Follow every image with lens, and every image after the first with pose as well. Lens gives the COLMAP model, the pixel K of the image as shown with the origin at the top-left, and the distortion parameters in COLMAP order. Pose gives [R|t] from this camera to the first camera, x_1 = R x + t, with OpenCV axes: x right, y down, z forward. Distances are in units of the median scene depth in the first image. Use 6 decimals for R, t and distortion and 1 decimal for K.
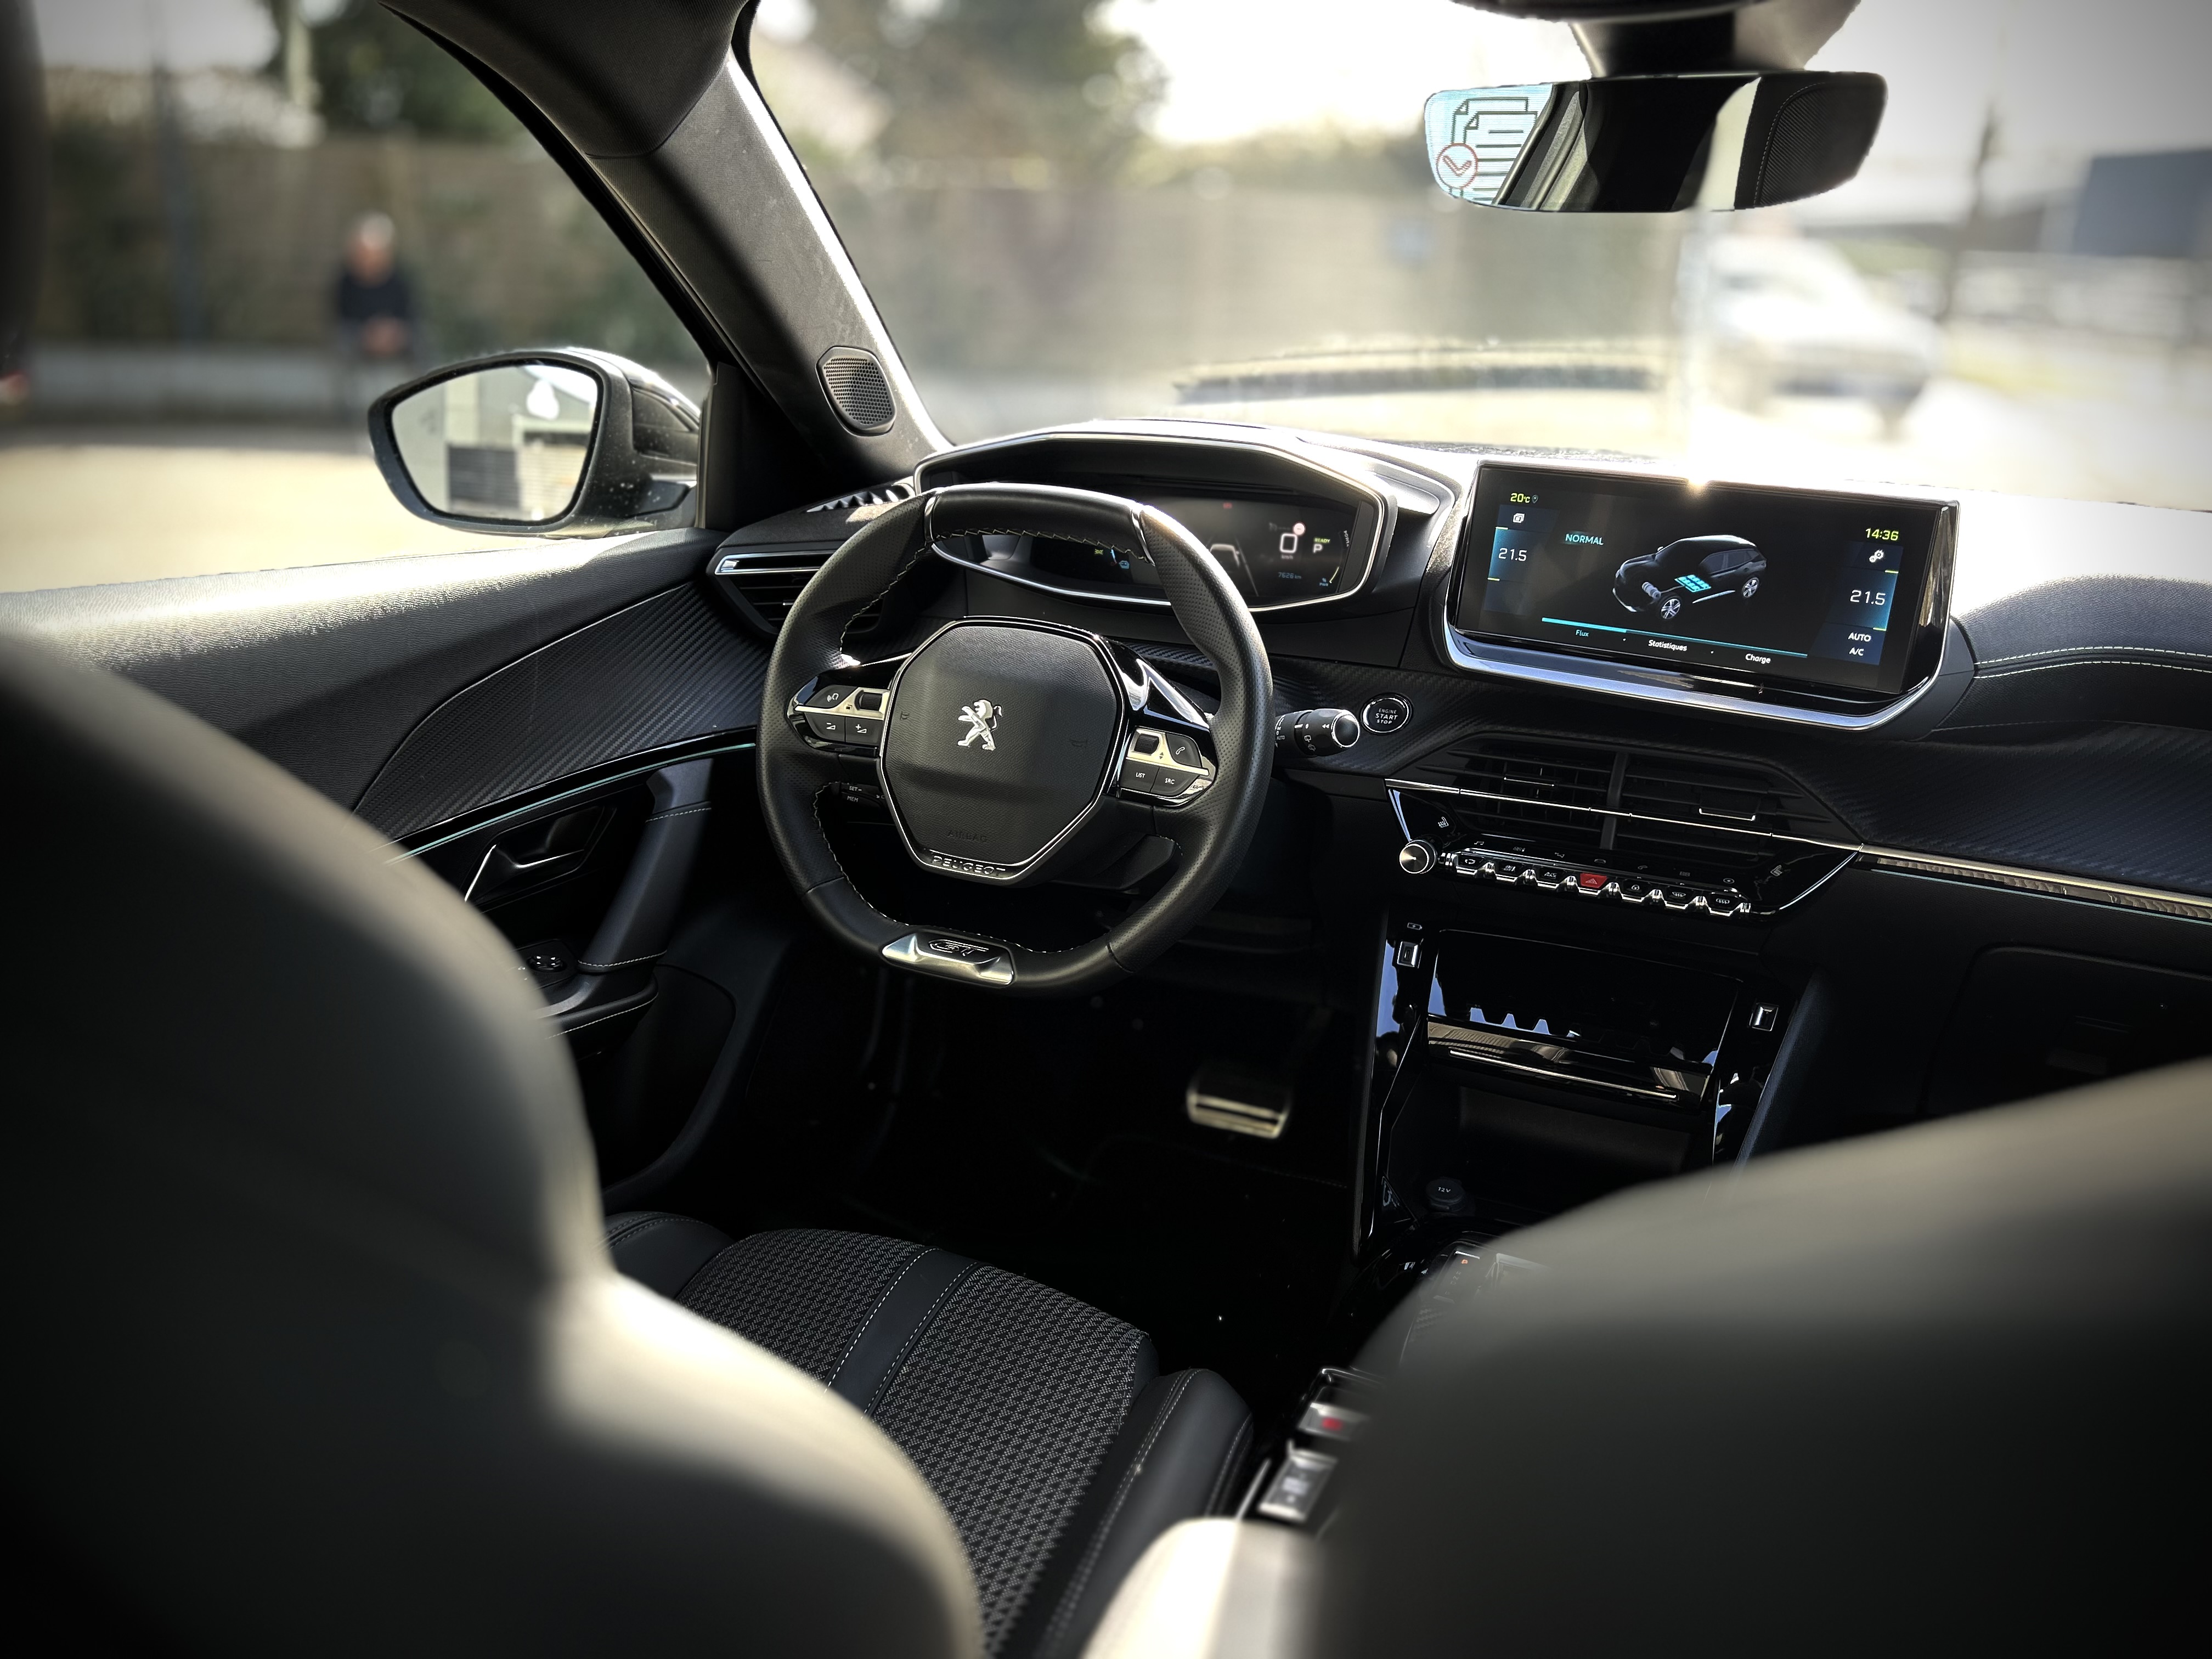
lens RADIAL K [[1702.6, 0, 1106.0], [0, 1702.6, 829.5], [0, 0, 1]] dist [-0.000018, 0.003066]
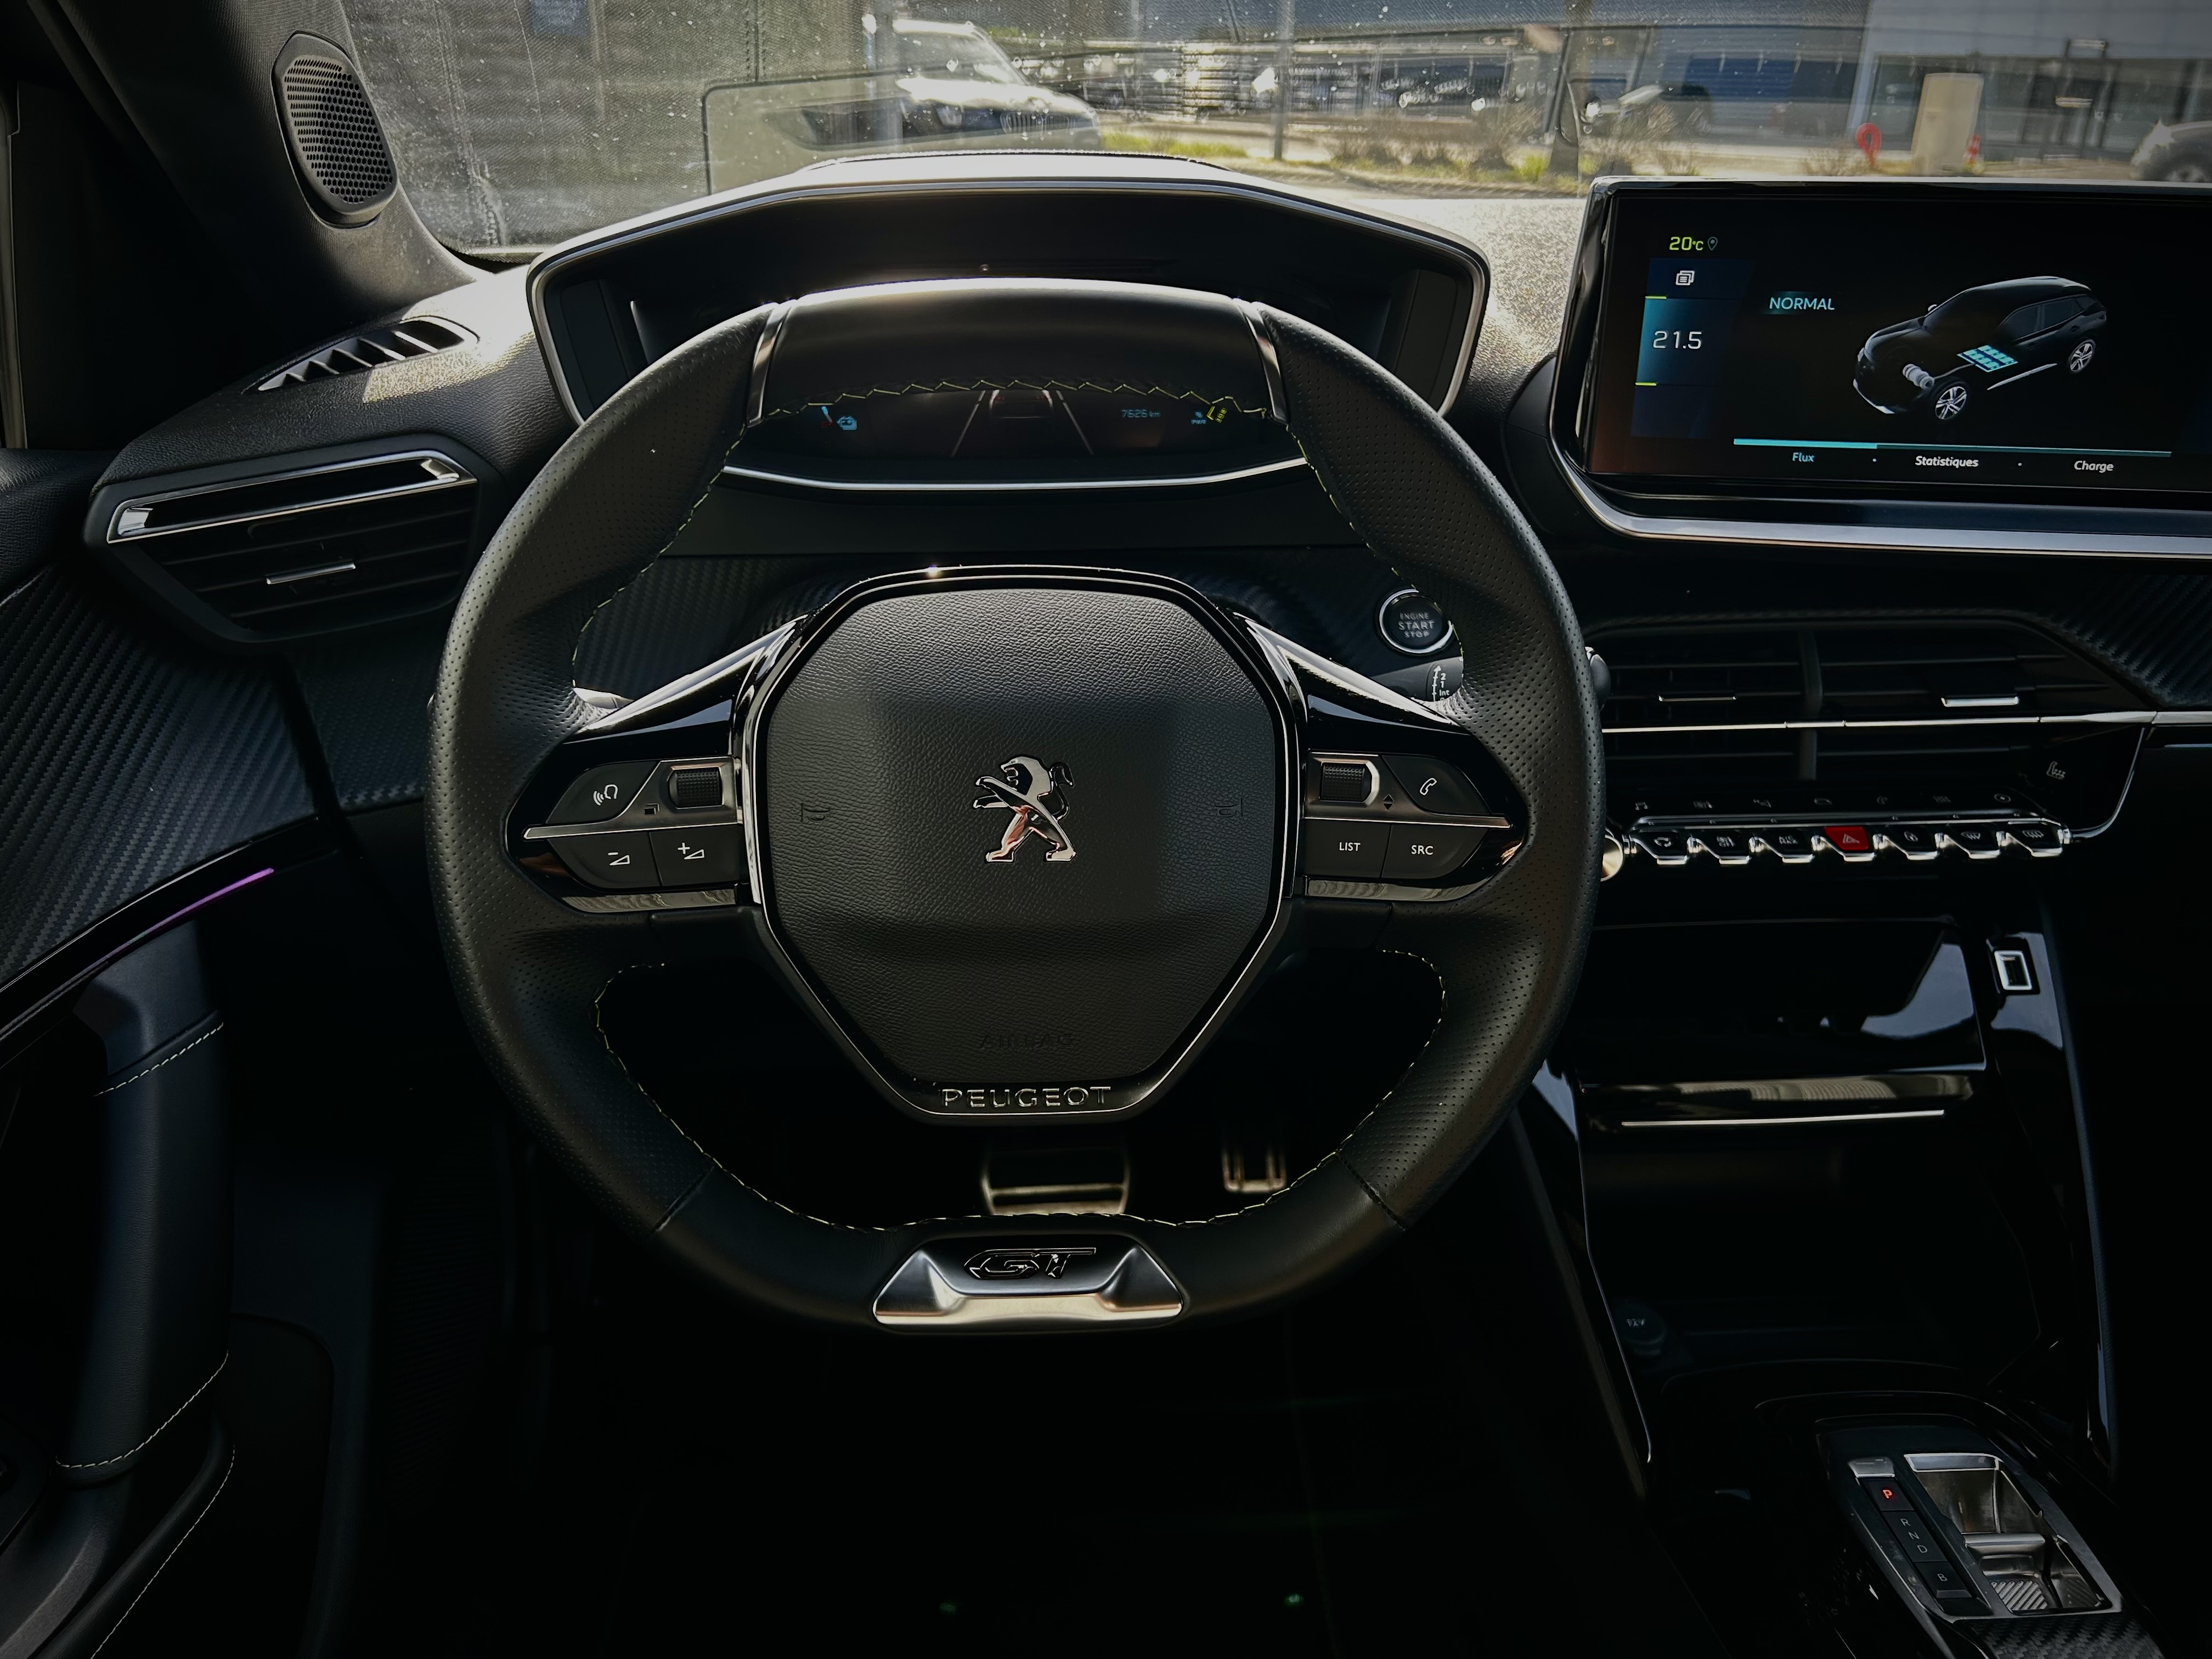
lens RADIAL K [[1702.6, 0, 1106.0], [0, 1702.6, 829.5], [0, 0, 1]] dist [-0.000018, 0.003066]
pose [[0.886039, -0.210680, 0.412975, -0.236122], [0.164105, 0.975634, 0.145632, -0.115275], [-0.433594, -0.061264, 0.899023, 0.540599]]
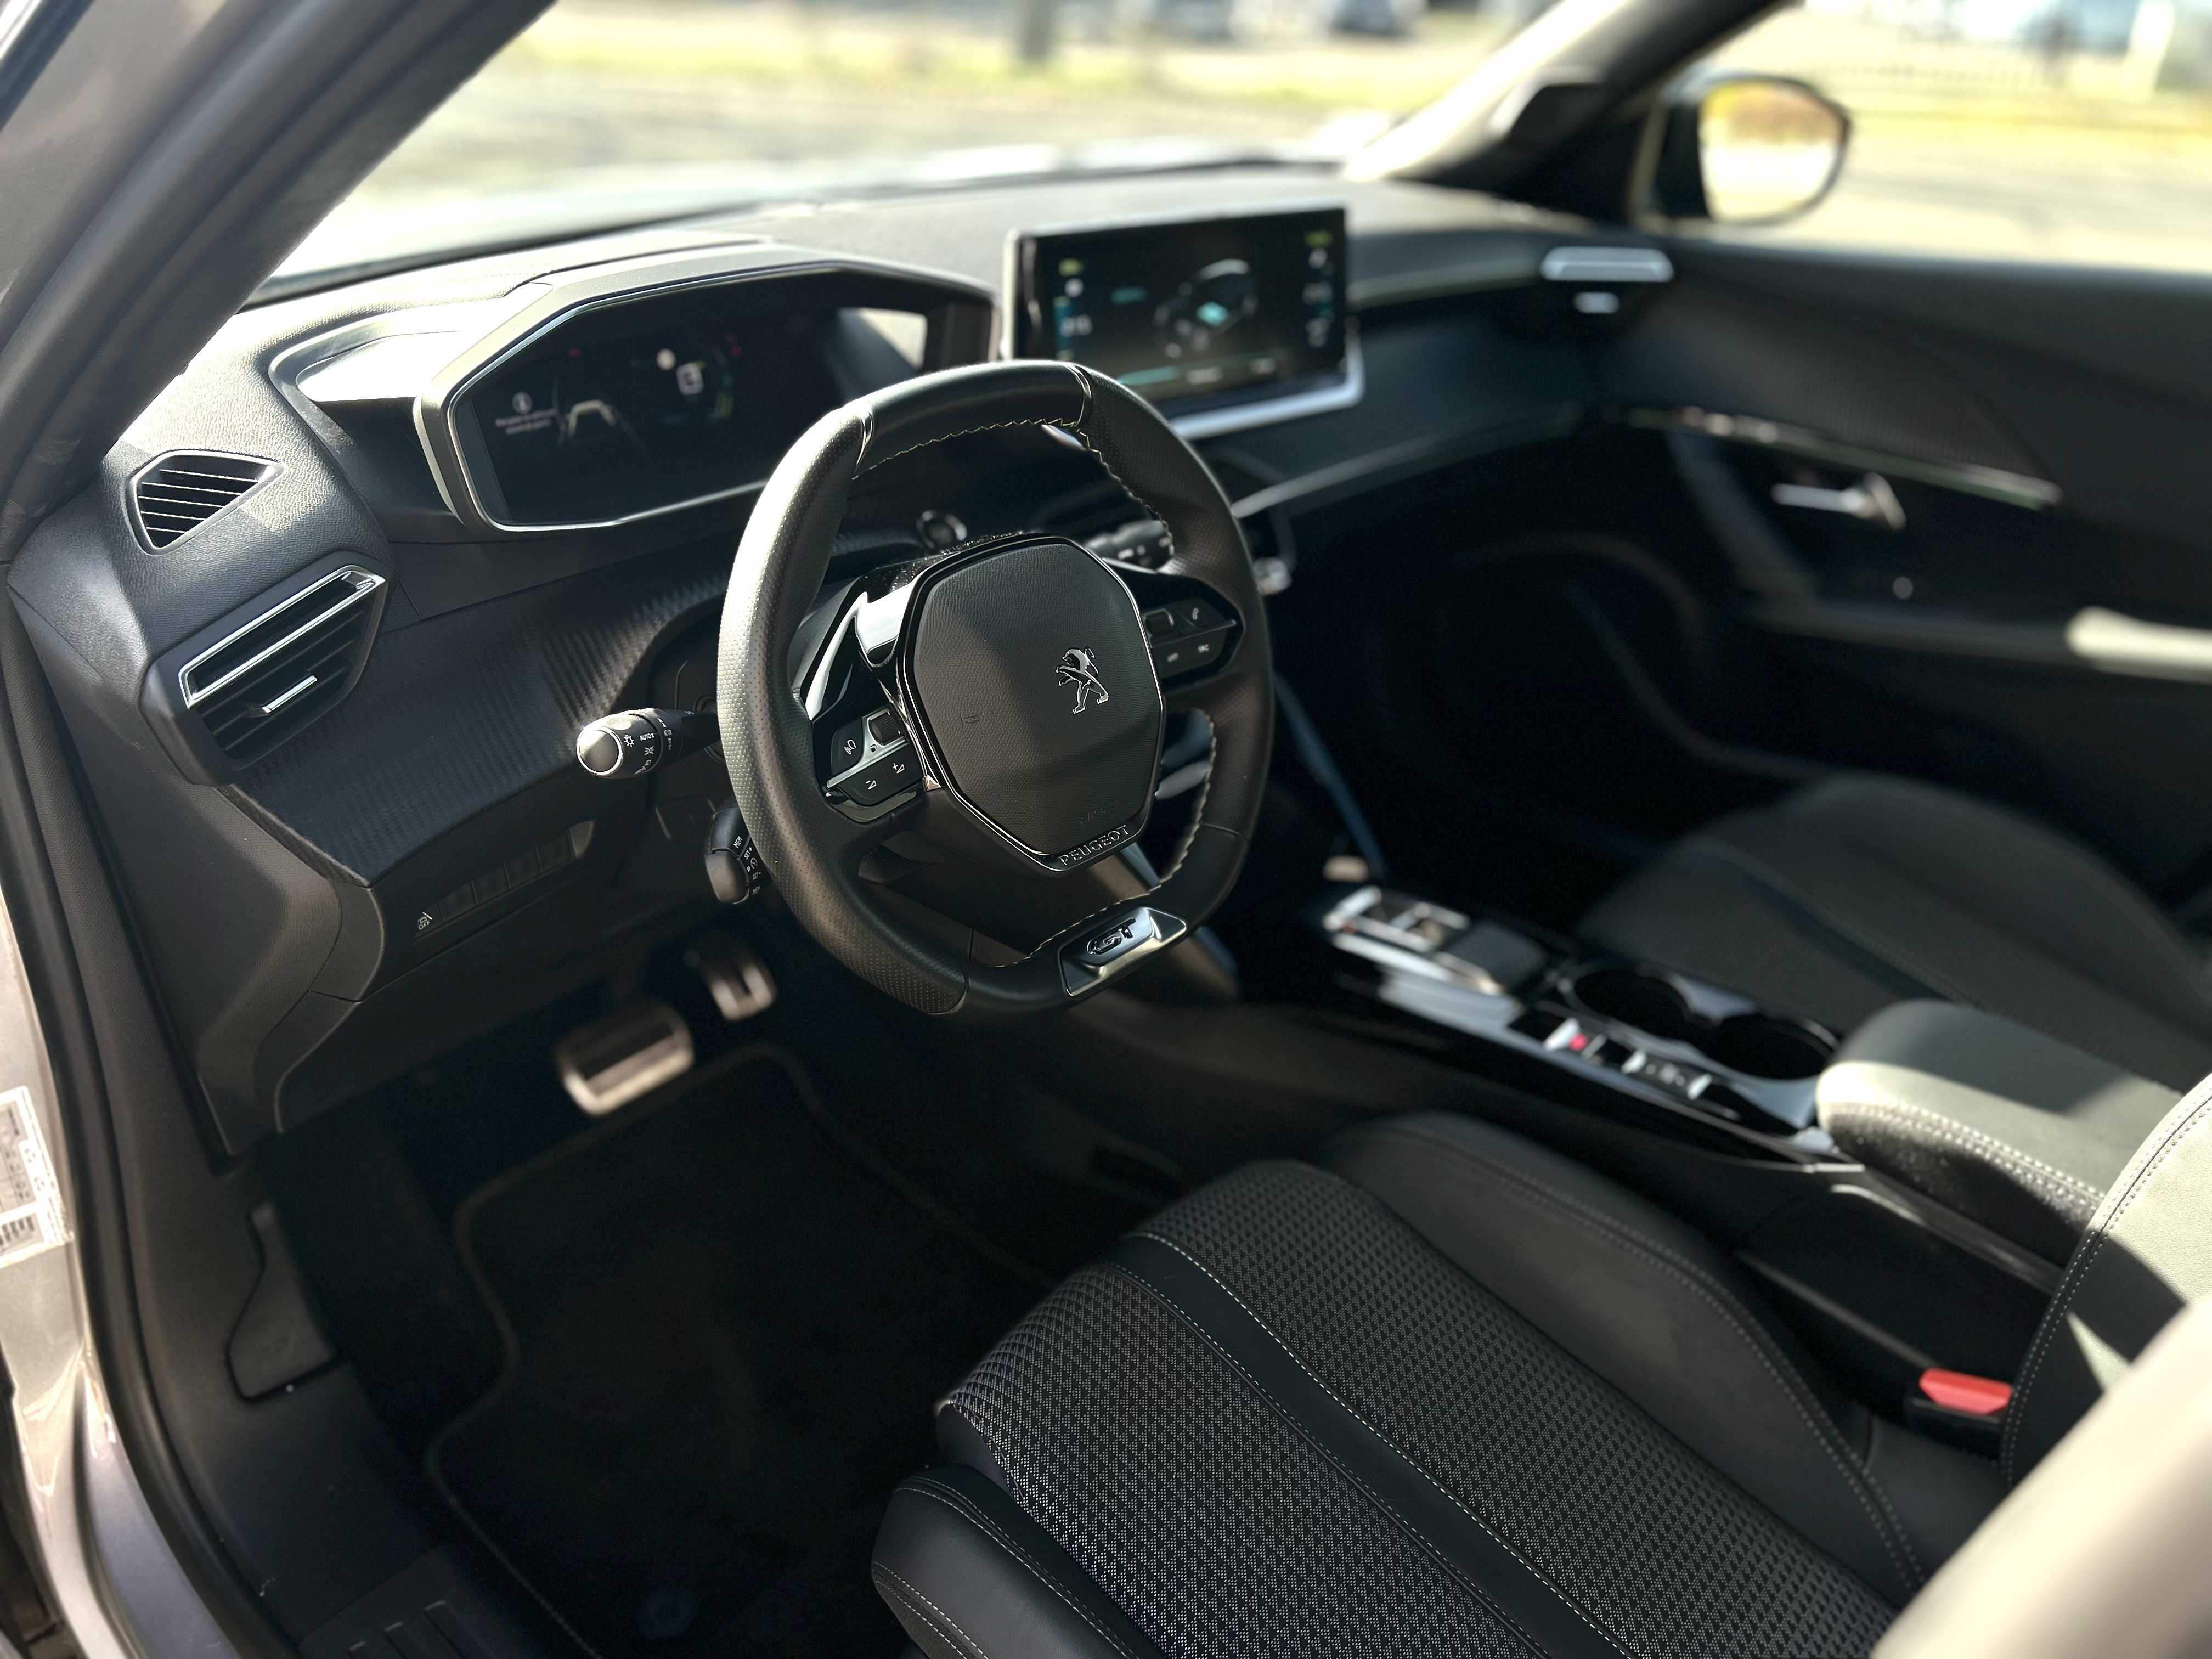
lens RADIAL K [[1702.6, 0, 1106.0], [0, 1702.6, 829.5], [0, 0, 1]] dist [-0.000018, 0.003066]
pose [[0.296052, -0.464456, 0.834646, -0.724590], [0.282330, 0.877324, 0.388062, -0.288884], [-0.912493, 0.120760, 0.390863, 0.648271]]
